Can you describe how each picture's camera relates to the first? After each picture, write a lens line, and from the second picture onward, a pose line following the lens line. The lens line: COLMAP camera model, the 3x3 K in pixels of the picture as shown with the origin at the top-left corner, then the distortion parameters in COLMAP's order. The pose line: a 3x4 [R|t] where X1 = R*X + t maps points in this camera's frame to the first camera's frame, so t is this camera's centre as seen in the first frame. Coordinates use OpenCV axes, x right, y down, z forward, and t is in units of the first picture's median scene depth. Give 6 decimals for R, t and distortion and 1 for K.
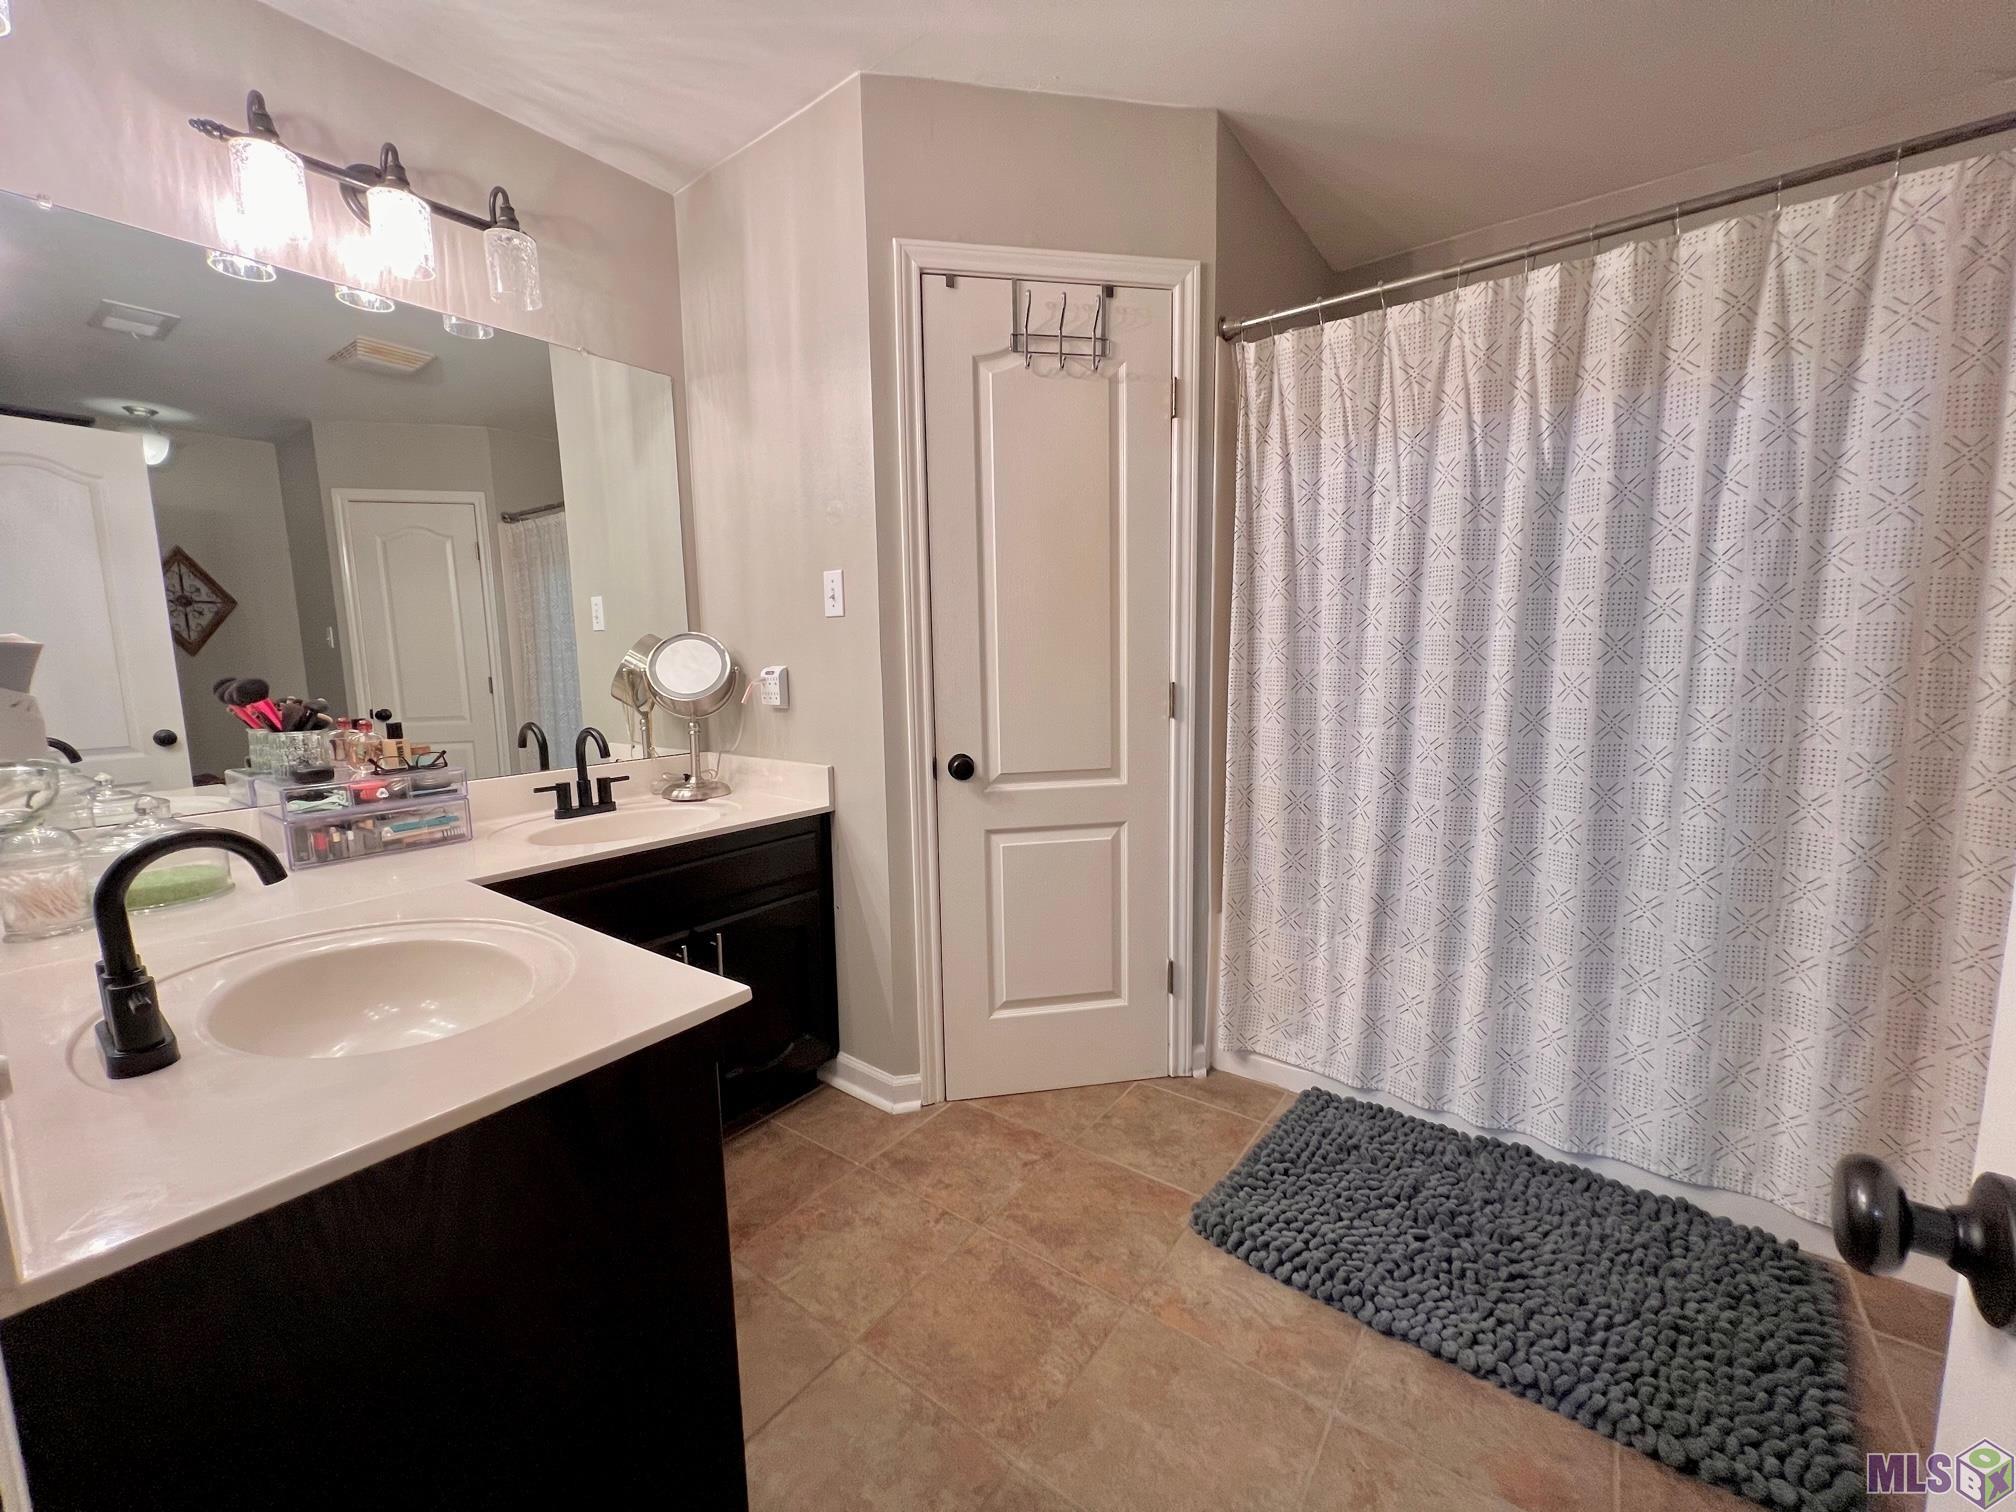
lens RADIAL K [[809.3, 0, 1003.7], [0, 809.3, 754.2], [0, 0, 1]] dist [0.000384, 0.000201]
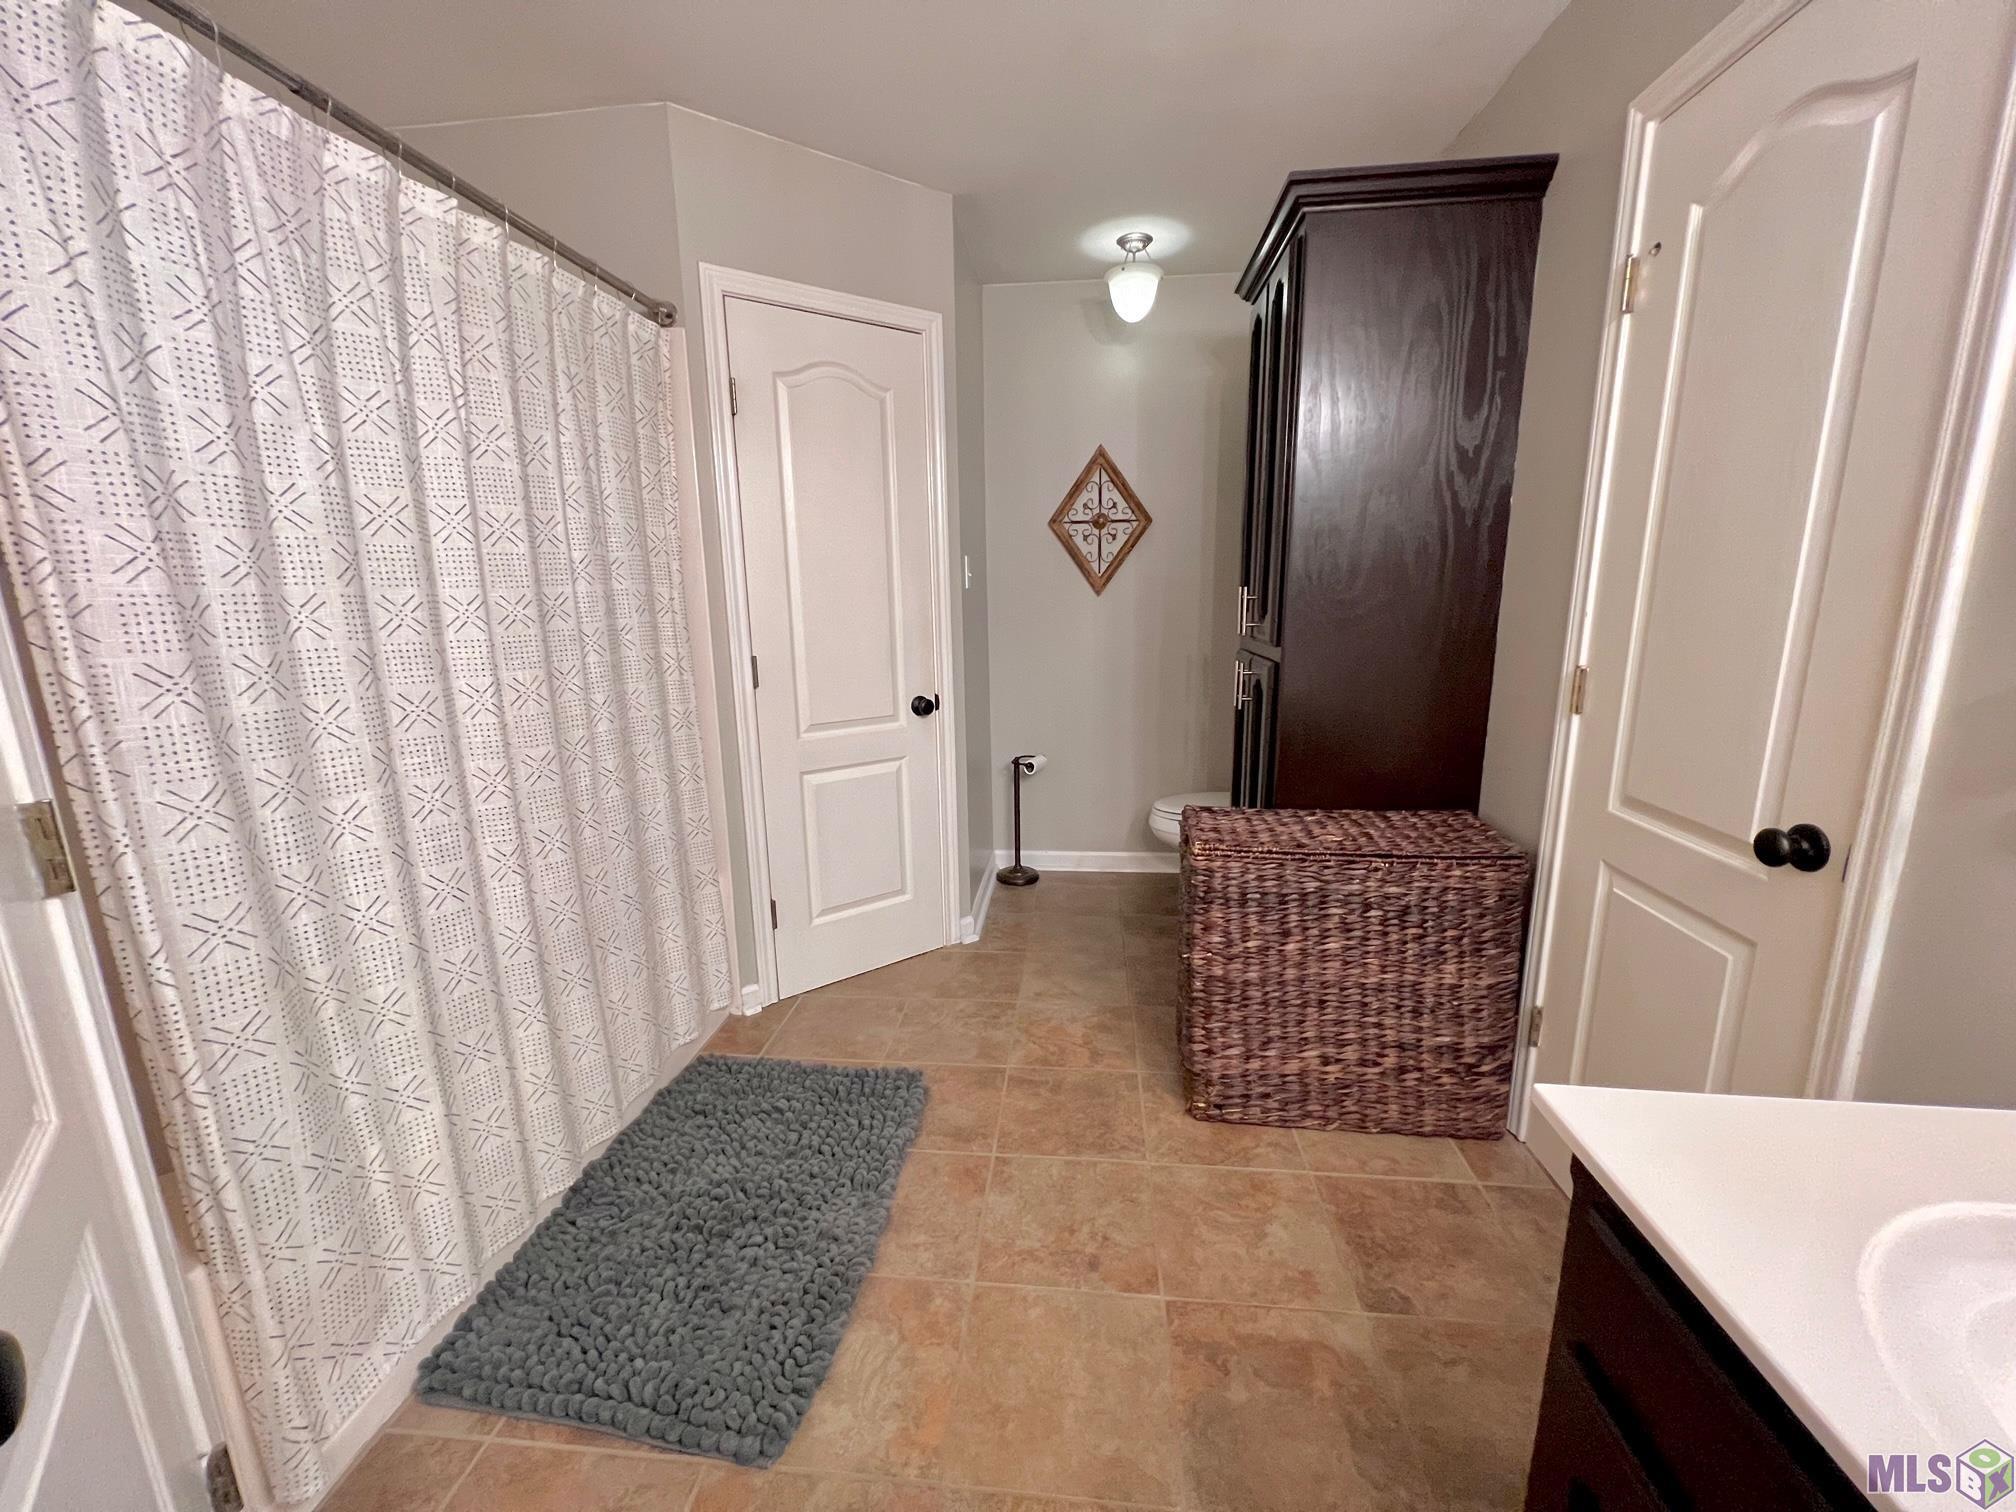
lens RADIAL K [[809.3, 0, 1003.7], [0, 809.3, 754.2], [0, 0, 1]] dist [0.000384, 0.000201]
pose [[-0.519814, -0.145405, 0.841814, -0.393750], [0.134535, 0.959178, 0.248751, -0.176965], [-0.843620, 0.242558, -0.479032, 1.022925]]
